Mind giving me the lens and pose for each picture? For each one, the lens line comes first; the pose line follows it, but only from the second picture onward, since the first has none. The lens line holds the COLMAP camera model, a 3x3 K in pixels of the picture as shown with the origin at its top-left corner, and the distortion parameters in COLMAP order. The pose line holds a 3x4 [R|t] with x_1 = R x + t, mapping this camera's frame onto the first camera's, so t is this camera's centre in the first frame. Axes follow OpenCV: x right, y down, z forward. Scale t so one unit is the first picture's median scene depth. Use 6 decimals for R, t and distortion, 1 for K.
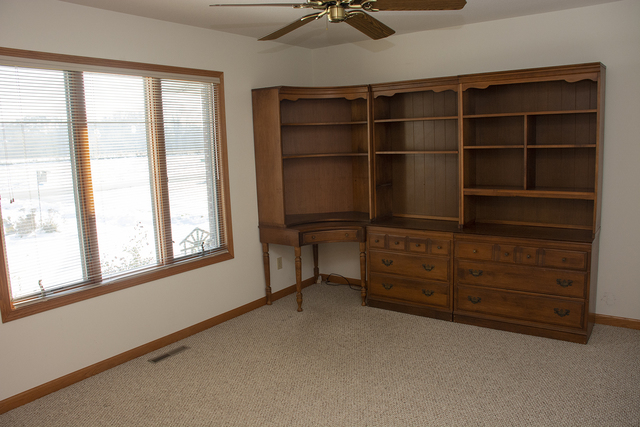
lens RADIAL K [[500.7, 0, 313.4], [0, 500.7, 214.6], [0, 0, 1]] dist [-0.153870, 0.113130]
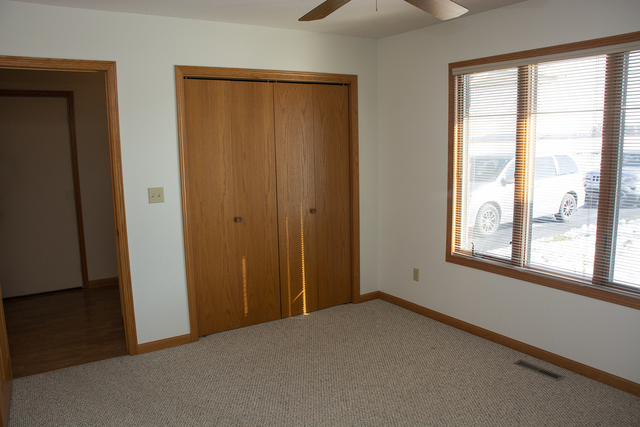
lens RADIAL K [[500.7, 0, 313.4], [0, 500.7, 214.6], [0, 0, 1]] dist [-0.153870, 0.113130]
pose [[-0.365982, 0.170709, -0.914831, 0.673475], [-0.107744, 0.968649, 0.223855, -0.158419], [0.924364, 0.180494, -0.336115, 0.933638]]
